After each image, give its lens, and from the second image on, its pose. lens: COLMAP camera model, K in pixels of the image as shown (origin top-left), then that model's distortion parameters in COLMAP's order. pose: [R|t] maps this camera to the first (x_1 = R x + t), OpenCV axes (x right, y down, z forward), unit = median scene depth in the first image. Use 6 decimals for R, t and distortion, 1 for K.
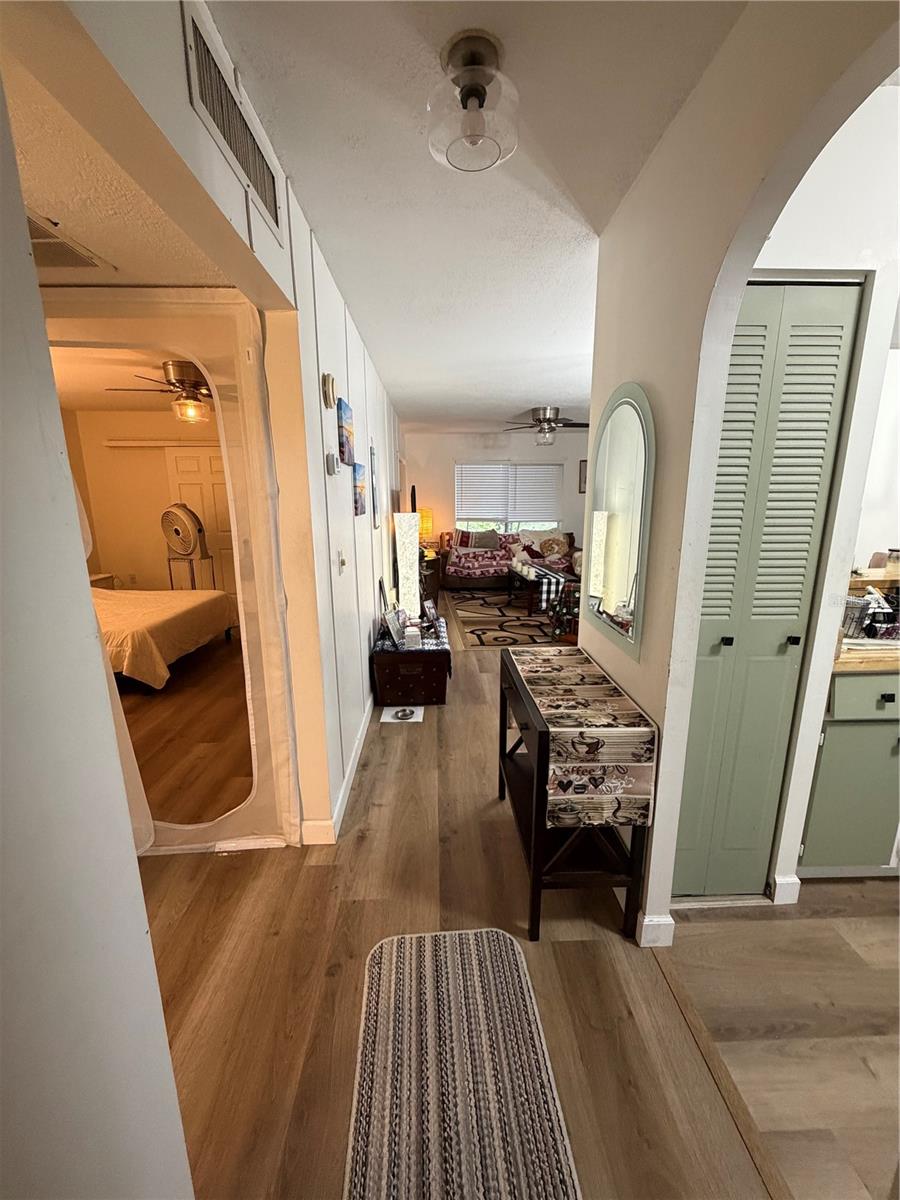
lens RADIAL K [[477.2, 0, 445.6], [0, 477.2, 596.6], [0, 0, 1]] dist [0.000663, -0.000295]
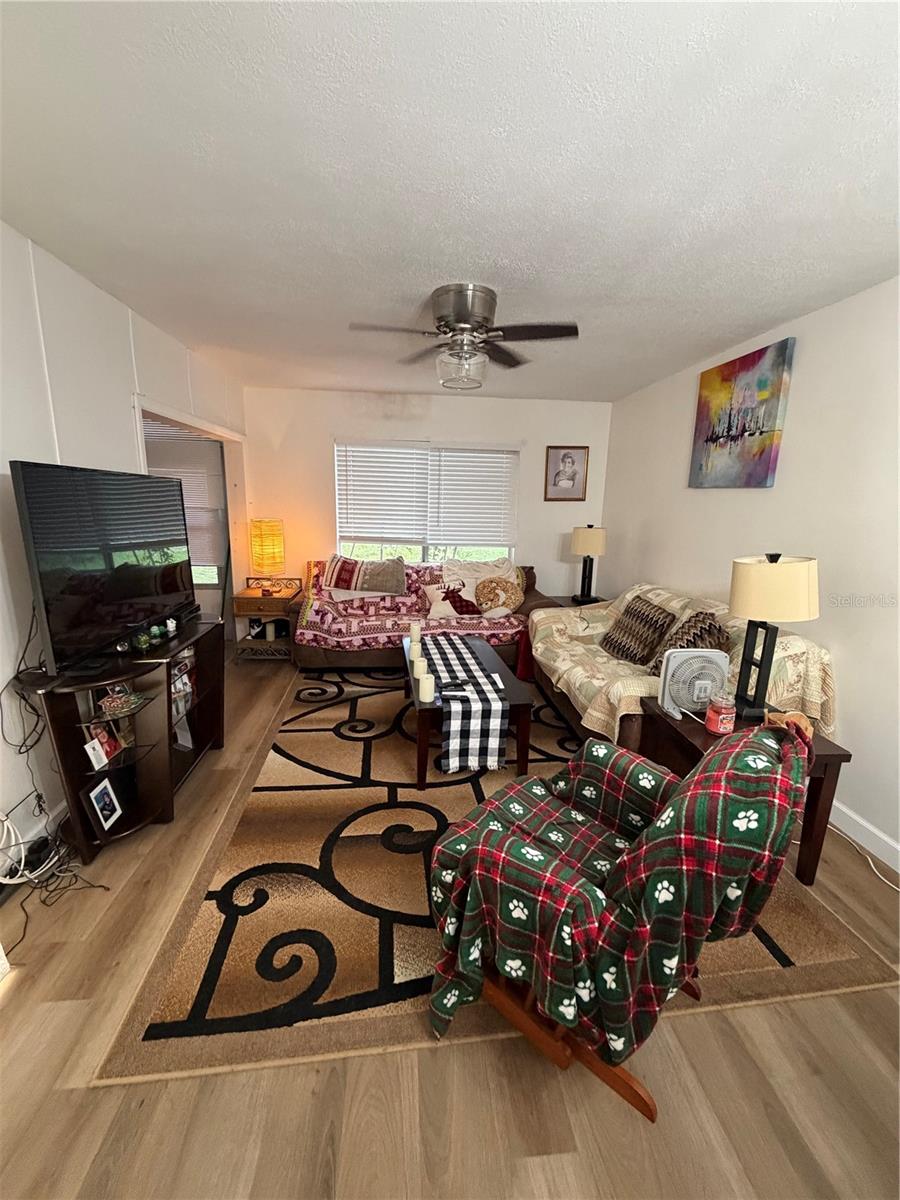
lens RADIAL K [[477.2, 0, 447.1], [0, 477.2, 598.7], [0, 0, 1]] dist [0.000663, -0.000295]
pose [[0.997504, 0.018540, 0.068131, 0.180046], [-0.018238, 0.999821, -0.005048, -0.133876], [-0.068213, 0.003793, 0.997664, 0.618838]]
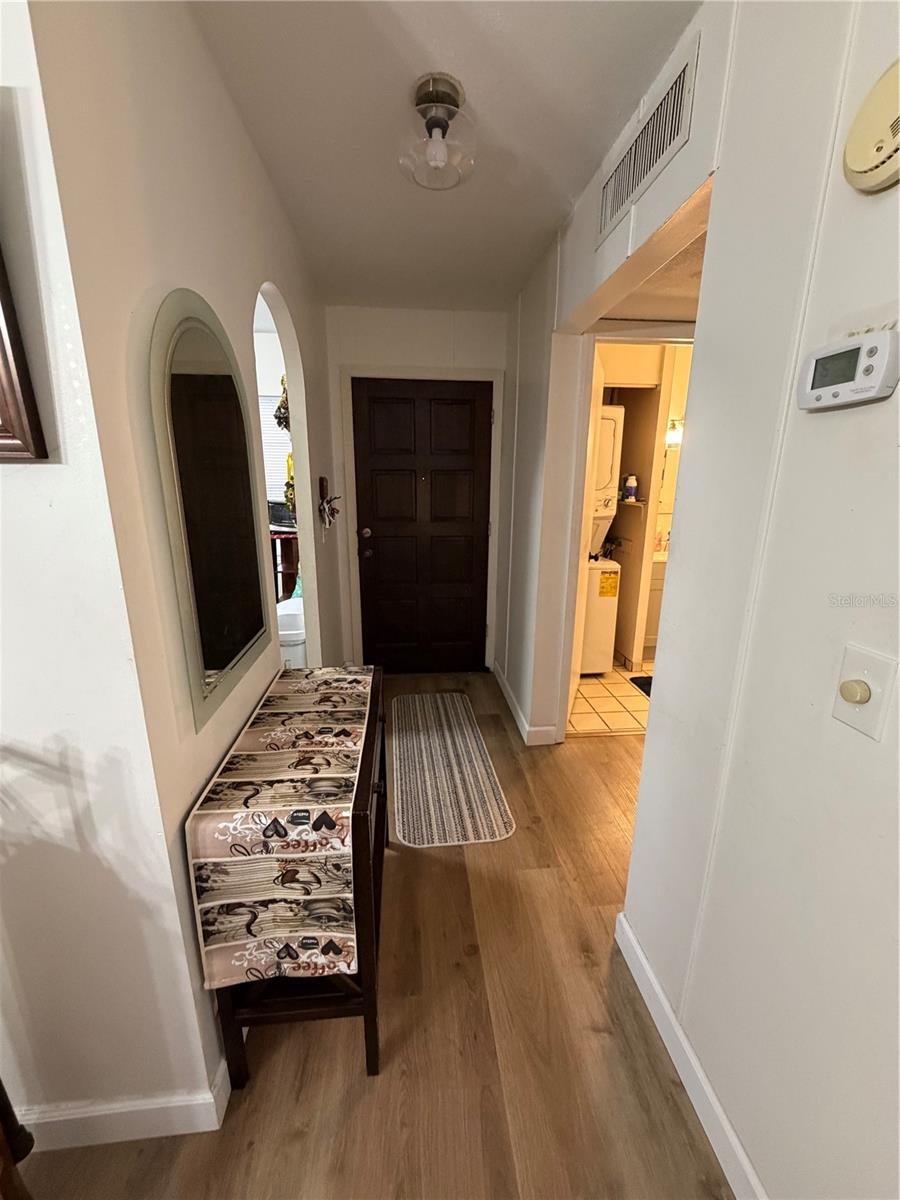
lens RADIAL K [[477.2, 0, 448.6], [0, 477.2, 599.1], [0, 0, 1]] dist [0.000663, -0.000295]
pose [[-0.997892, 0.018714, -0.062147, 0.057167], [-0.010819, 0.896171, 0.443577, -0.246337], [0.063996, 0.443314, -0.894079, 1.186357]]
